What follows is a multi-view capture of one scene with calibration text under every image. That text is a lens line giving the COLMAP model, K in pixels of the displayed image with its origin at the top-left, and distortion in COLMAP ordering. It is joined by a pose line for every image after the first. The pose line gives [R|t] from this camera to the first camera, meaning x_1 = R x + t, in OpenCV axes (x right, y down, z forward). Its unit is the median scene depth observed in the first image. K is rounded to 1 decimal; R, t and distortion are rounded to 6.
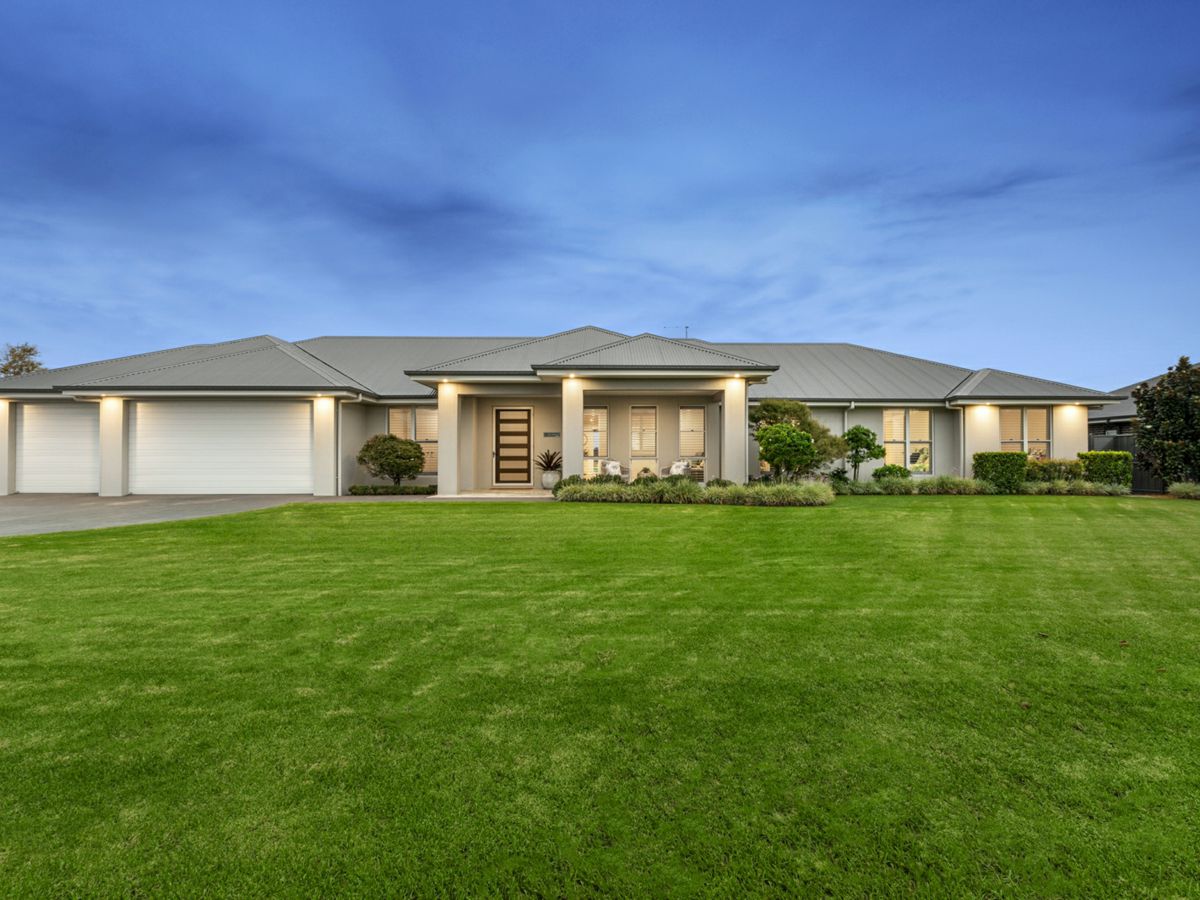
lens RADIAL K [[559.6, 0, 613.7], [0, 559.6, 445.3], [0, 0, 1]] dist [0.001932, 0.000200]
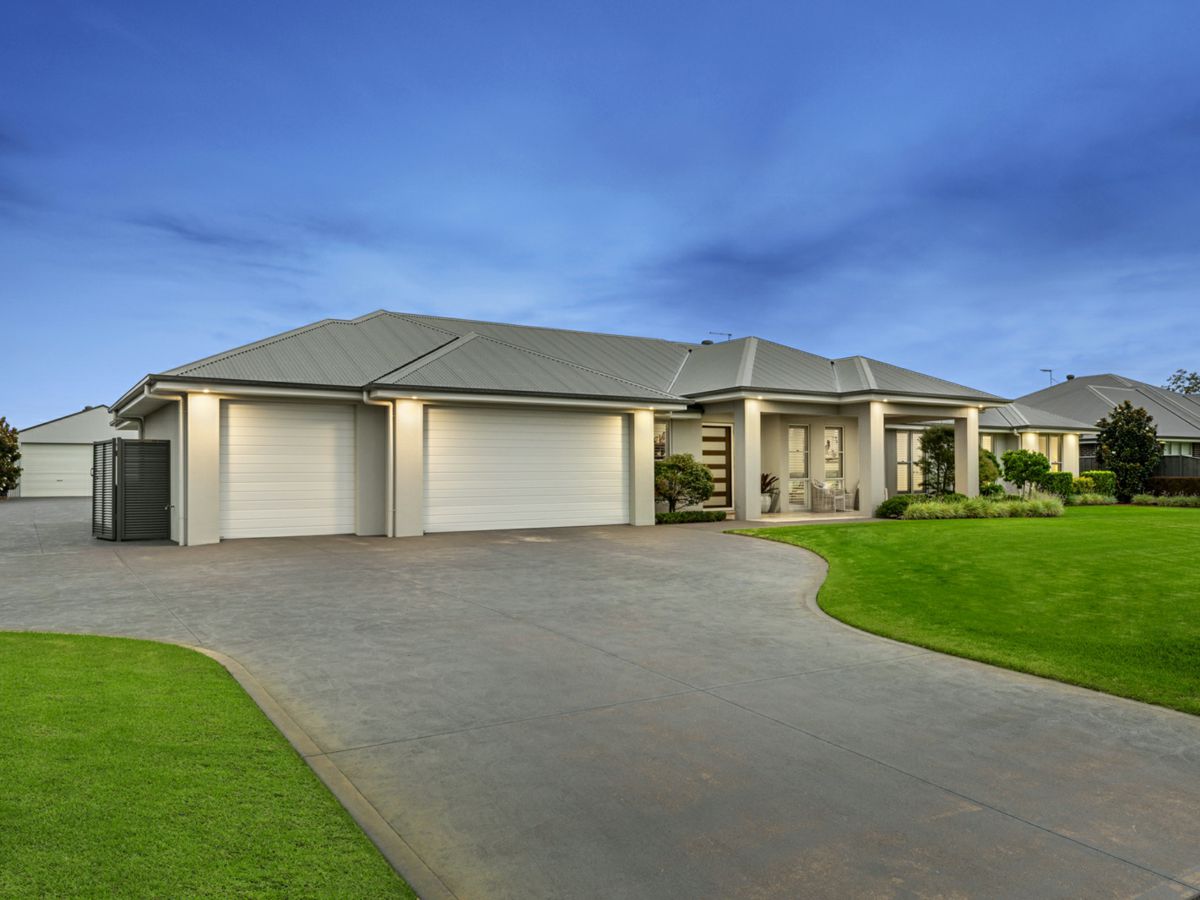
lens RADIAL K [[788.1, 0, 600.0], [0, 788.1, 450.0], [0, 0, 1]] dist [-0.000499, -0.001052]
pose [[0.874684, 0.011173, 0.484565, -0.974052], [-0.000703, 0.999762, -0.021783, 0.002073], [-0.484693, 0.018713, 0.874484, -0.017803]]
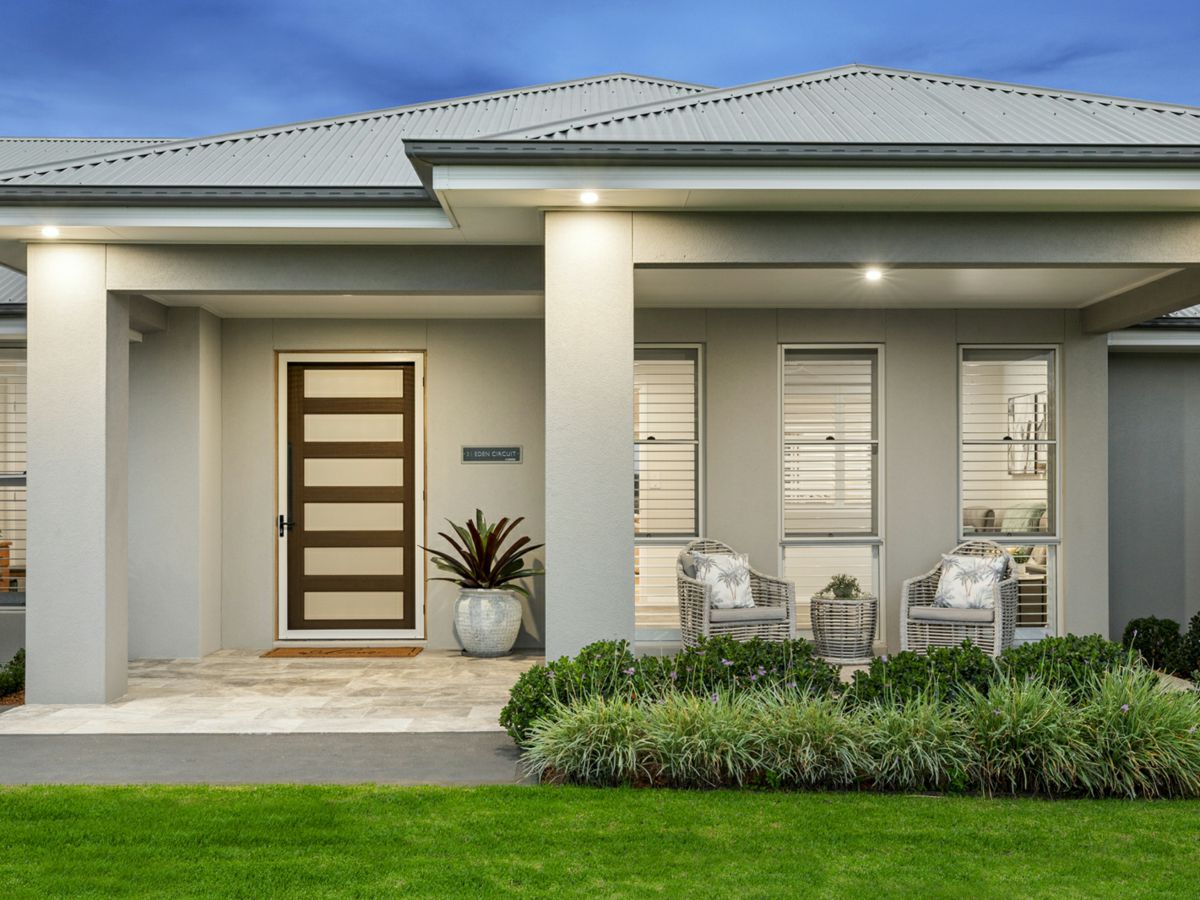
lens RADIAL K [[1191.4, 0, 600.0], [0, 1191.4, 450.0], [0, 0, 1]] dist [0.000441, -0.003928]
pose [[0.999993, -0.000975, -0.003530, -0.056308], [0.000941, 0.999952, -0.009781, -0.015432], [0.003539, 0.009778, 0.999946, 0.421959]]
